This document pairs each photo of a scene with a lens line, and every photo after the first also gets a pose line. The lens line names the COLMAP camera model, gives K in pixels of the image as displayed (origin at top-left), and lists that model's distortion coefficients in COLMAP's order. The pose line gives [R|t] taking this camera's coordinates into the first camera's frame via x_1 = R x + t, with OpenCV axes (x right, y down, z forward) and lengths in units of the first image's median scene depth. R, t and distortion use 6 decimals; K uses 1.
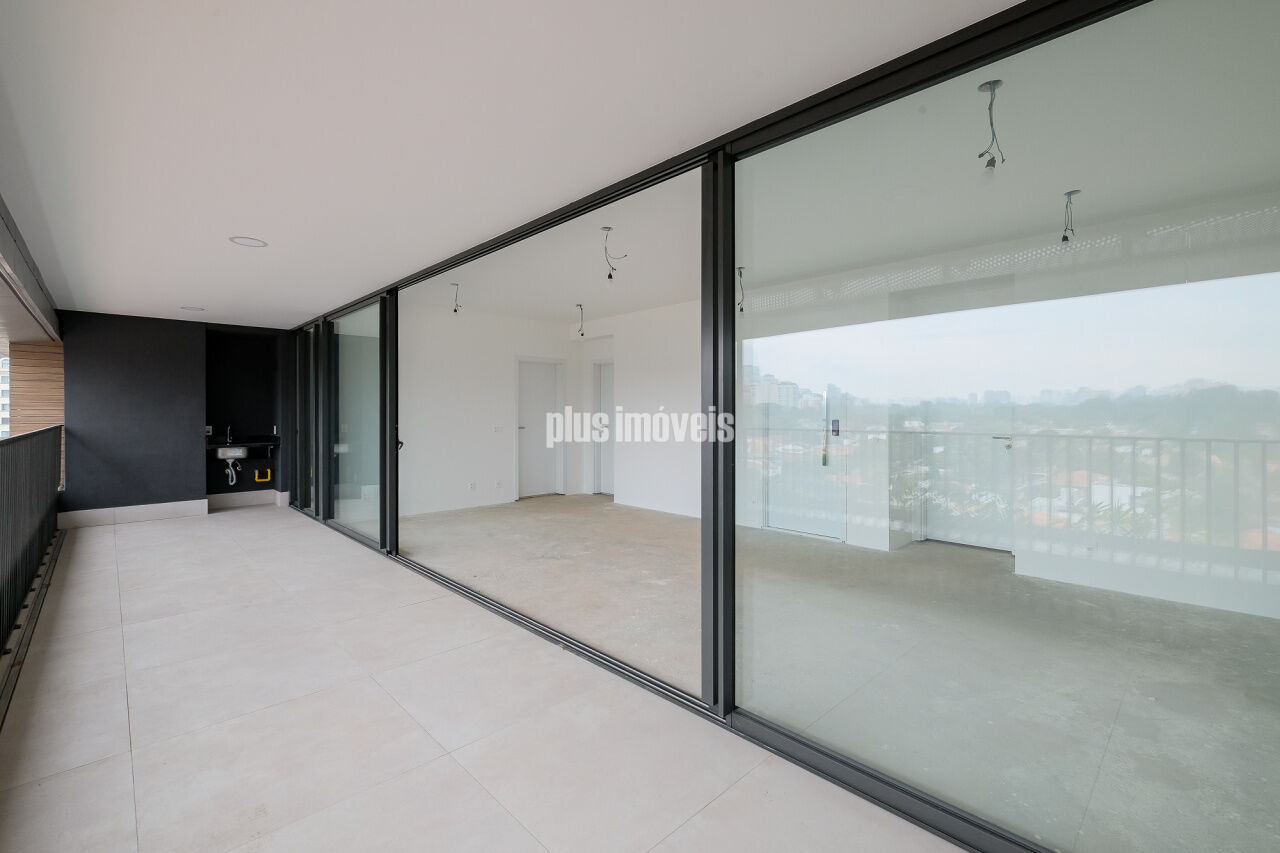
lens RADIAL K [[550.8, 0, 647.5], [0, 550.8, 401.7], [0, 0, 1]] dist [-0.002368, 0.000024]
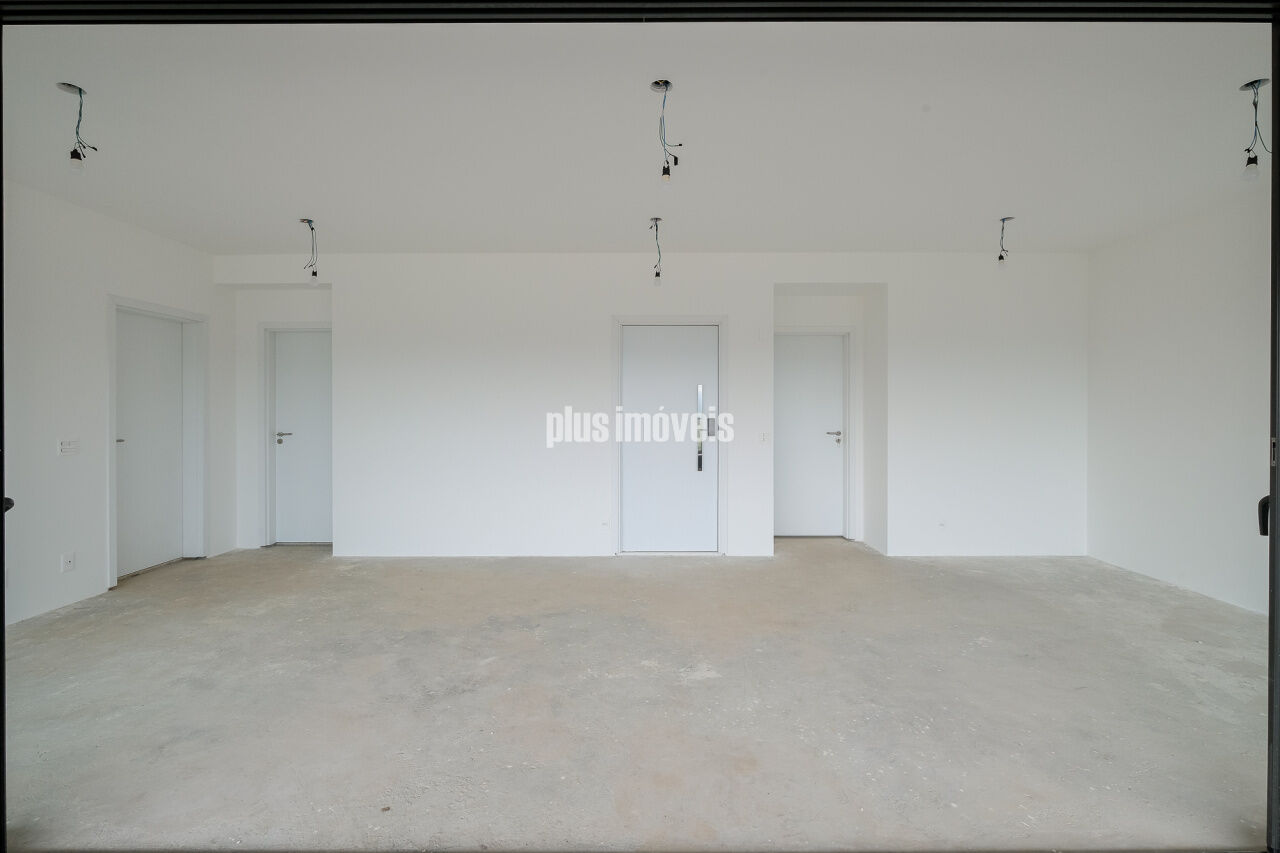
lens RADIAL K [[550.8, 0, 647.5], [0, 550.8, 401.7], [0, 0, 1]] dist [-0.002368, 0.000024]
pose [[0.700972, 0.010289, 0.713114, -0.261456], [-0.012503, 0.999920, -0.002137, 0.007414], [-0.713079, -0.007419, 0.701045, 0.324595]]
